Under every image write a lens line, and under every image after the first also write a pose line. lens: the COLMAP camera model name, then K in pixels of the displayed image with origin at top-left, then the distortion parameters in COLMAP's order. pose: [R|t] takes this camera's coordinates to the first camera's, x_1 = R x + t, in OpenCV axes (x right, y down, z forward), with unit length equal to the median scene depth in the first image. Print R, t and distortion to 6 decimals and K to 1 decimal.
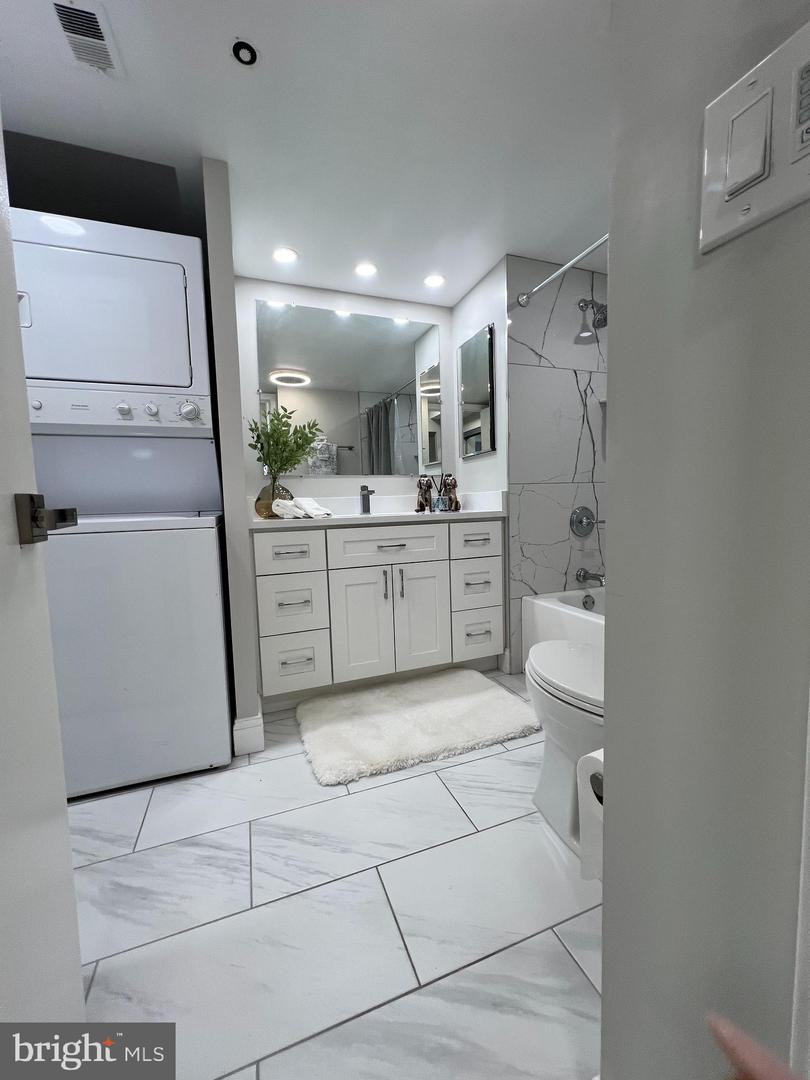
lens RADIAL K [[434.0, 0, 405.0], [0, 434.0, 540.0], [0, 0, 1]] dist [-0.000030, -0.000042]
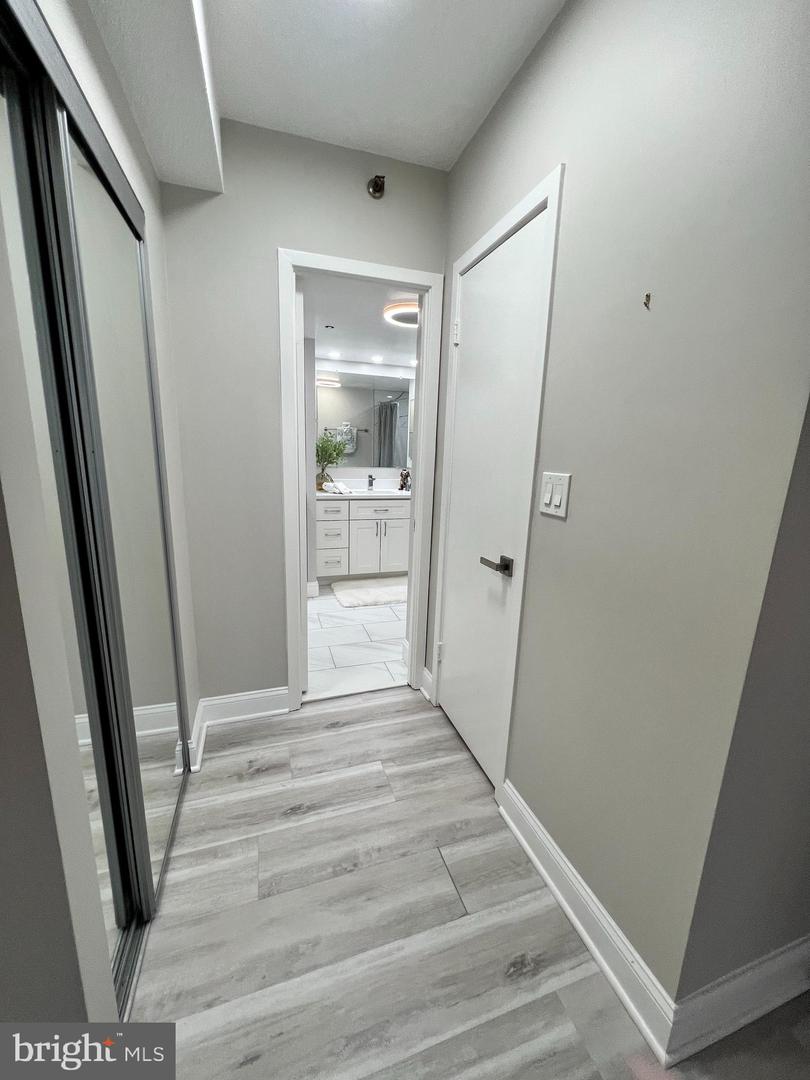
lens RADIAL K [[434.0, 0, 405.0], [0, 434.0, 540.0], [0, 0, 1]] dist [-0.000030, -0.000042]
pose [[0.997120, 0.071576, -0.025072, 0.138495], [-0.067686, 0.988999, 0.131525, -0.121122], [0.034210, -0.129449, 0.990996, -1.001280]]
